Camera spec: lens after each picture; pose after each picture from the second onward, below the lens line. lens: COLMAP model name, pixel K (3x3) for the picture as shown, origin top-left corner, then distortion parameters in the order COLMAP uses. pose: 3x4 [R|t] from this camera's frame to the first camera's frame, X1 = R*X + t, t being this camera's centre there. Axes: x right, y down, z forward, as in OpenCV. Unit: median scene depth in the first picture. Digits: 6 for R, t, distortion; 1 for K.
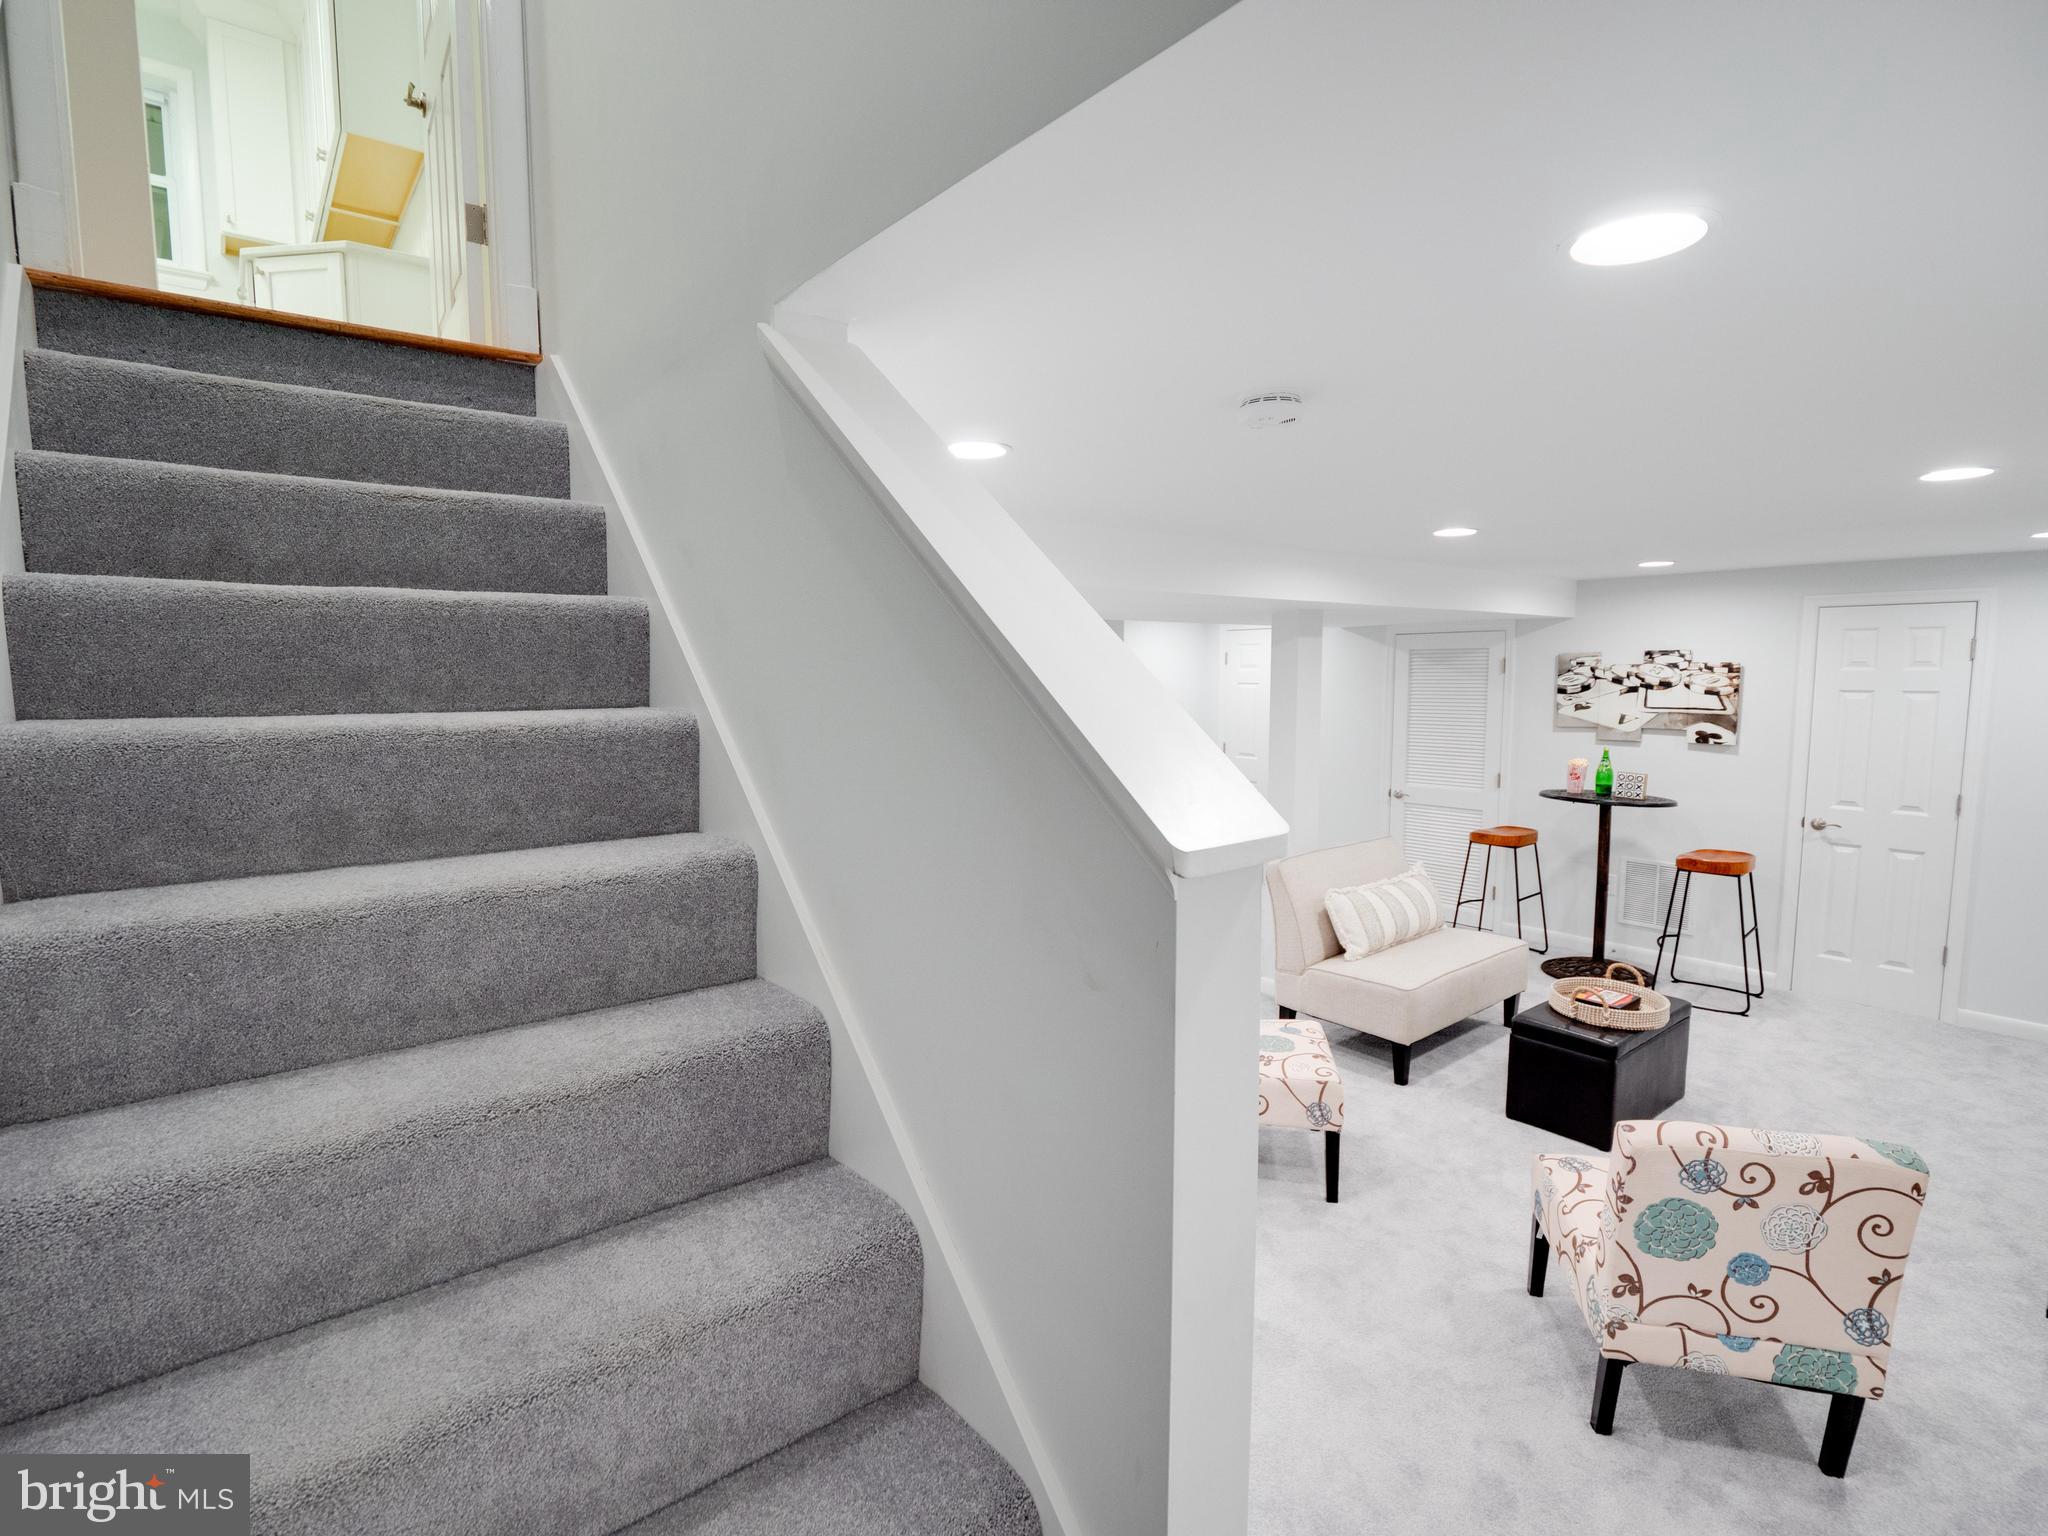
lens RADIAL K [[1029.7, 0, 1024.0], [0, 1029.7, 768.0], [0, 0, 1]] dist [-0.001943, -0.000672]
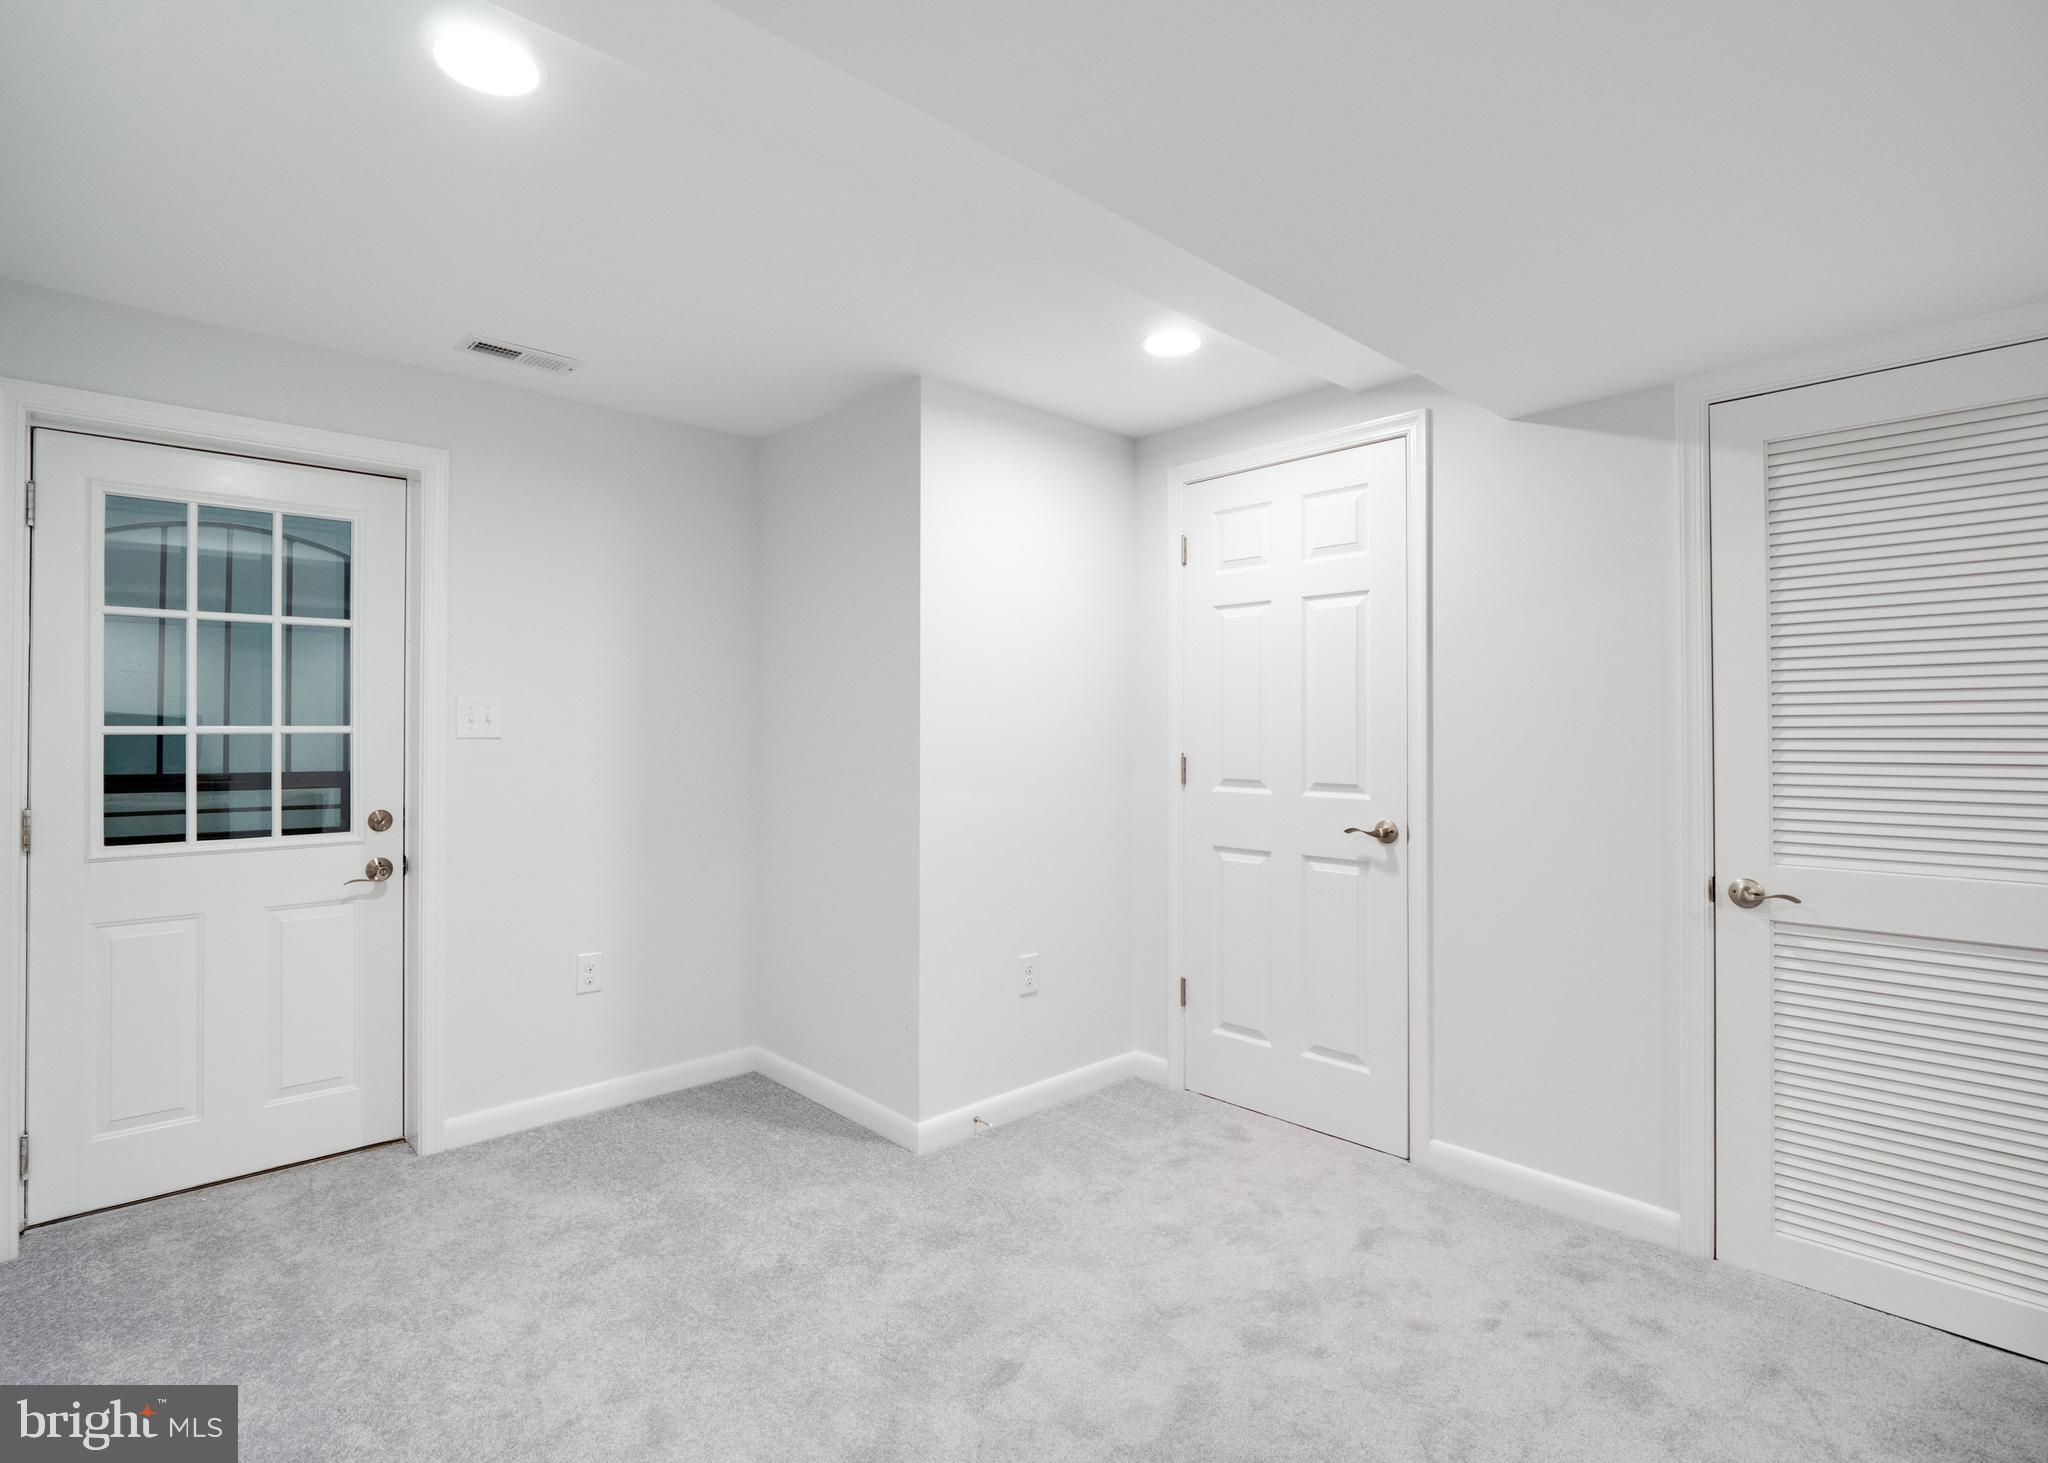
lens RADIAL K [[997.7, 0, 1024.0], [0, 997.7, 731.5], [0, 0, 1]] dist [-0.032129, -0.000008]
pose [[0.996178, 0.003963, 0.087255, 0.140717], [0.004996, 0.994749, -0.102226, 0.006599], [-0.087202, 0.102271, 0.990927, 0.881101]]
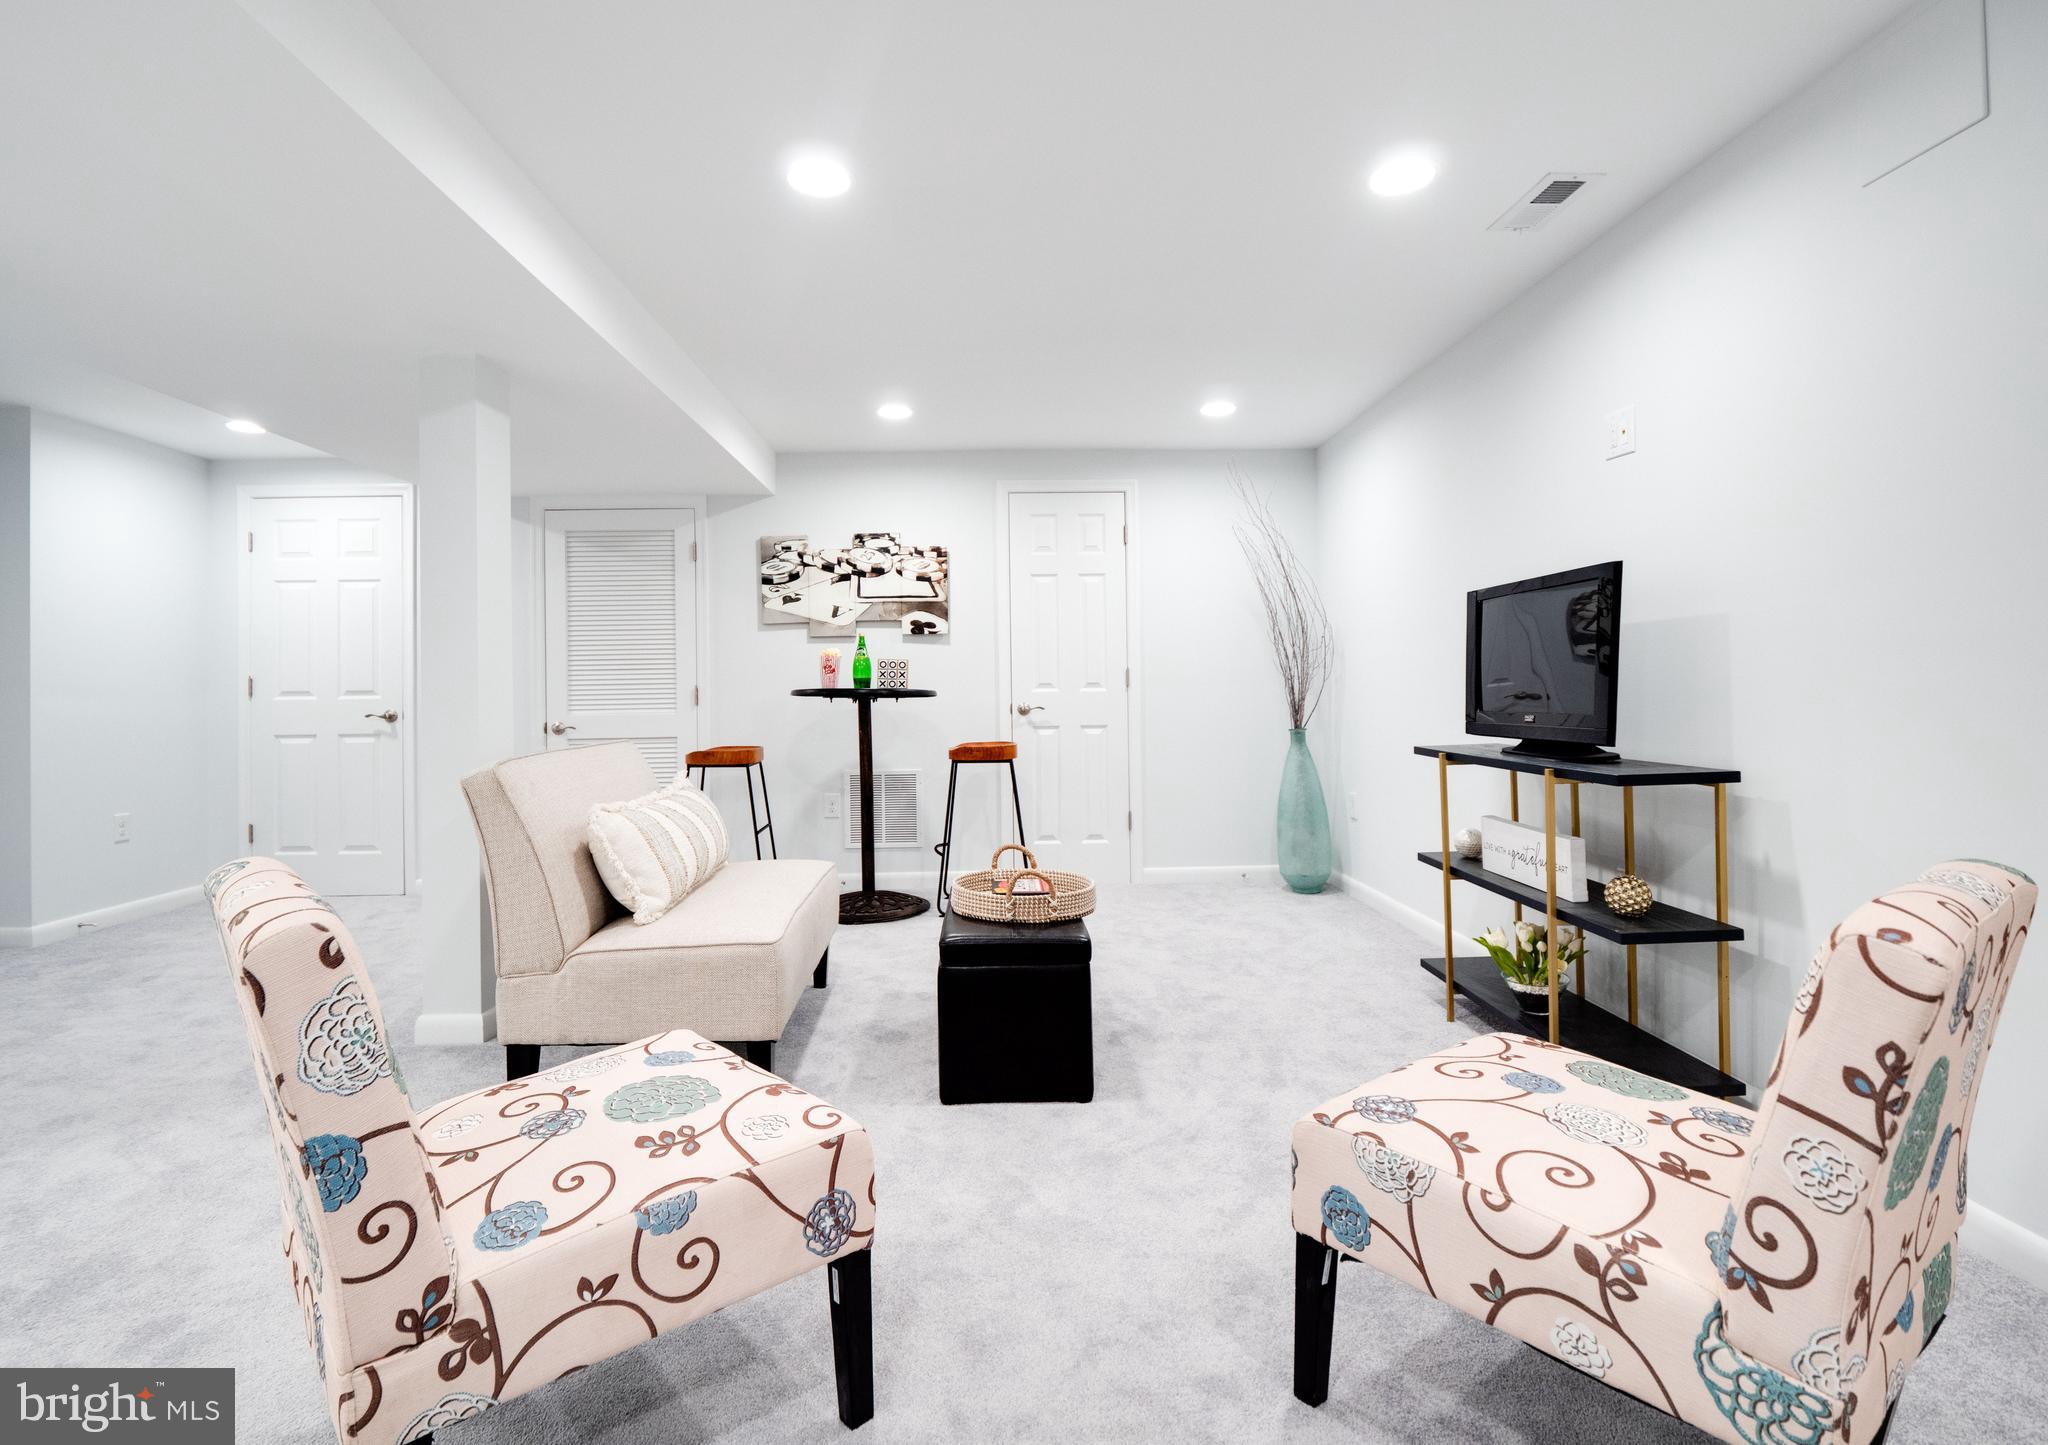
lens RADIAL K [[975.9, 0, 1000.6], [0, 975.9, 688.9], [0, 0, 1]] dist [-0.022499, -0.000580]
pose [[0.604466, 0.003042, 0.796625, 0.008315], [0.092753, 0.992923, -0.074171, 0.095743], [-0.791213, 0.118723, 0.599906, 0.419093]]
